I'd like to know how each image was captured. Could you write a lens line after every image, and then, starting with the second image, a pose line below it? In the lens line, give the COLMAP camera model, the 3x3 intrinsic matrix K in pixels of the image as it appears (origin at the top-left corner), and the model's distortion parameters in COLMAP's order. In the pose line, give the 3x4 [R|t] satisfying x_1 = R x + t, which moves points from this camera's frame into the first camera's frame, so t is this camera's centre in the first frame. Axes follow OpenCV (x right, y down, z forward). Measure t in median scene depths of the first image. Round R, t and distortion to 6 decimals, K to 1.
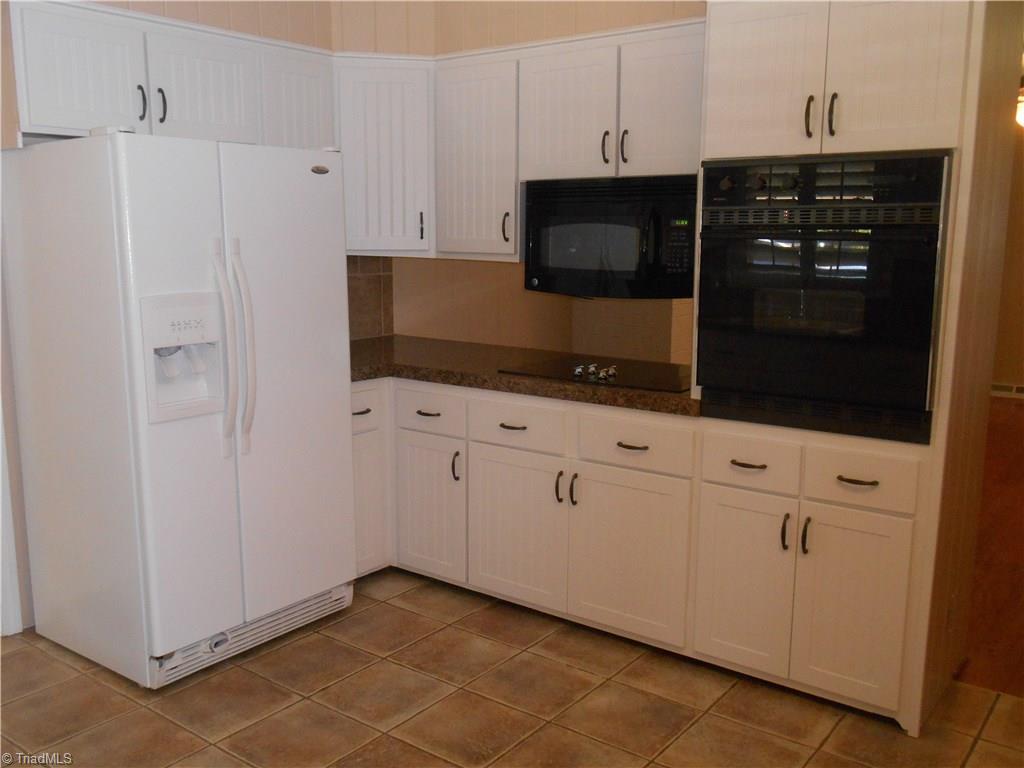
lens RADIAL K [[920.4, 0, 516.3], [0, 920.4, 382.9], [0, 0, 1]] dist [0.016686, 0.007431]
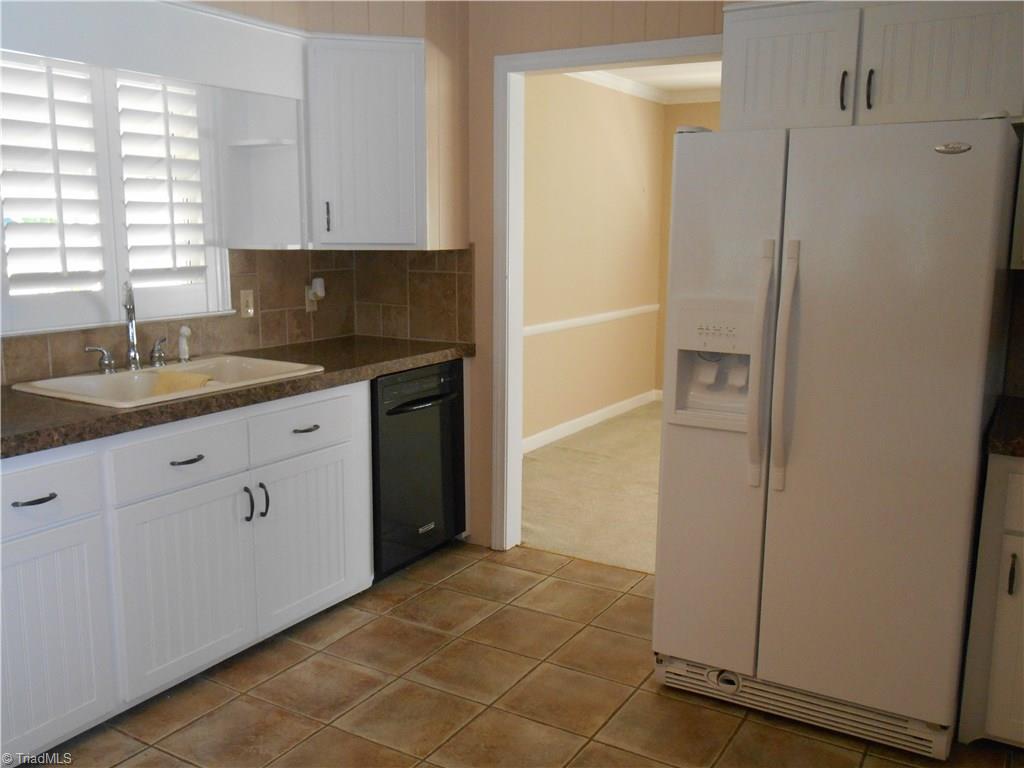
lens RADIAL K [[920.4, 0, 516.6], [0, 920.4, 388.2], [0, 0, 1]] dist [0.016686, 0.007431]
pose [[0.131950, 0.170851, -0.976421, 0.545450], [-0.179046, 0.972940, 0.146047, -0.107407], [0.974952, 0.155553, 0.158970, 0.664911]]
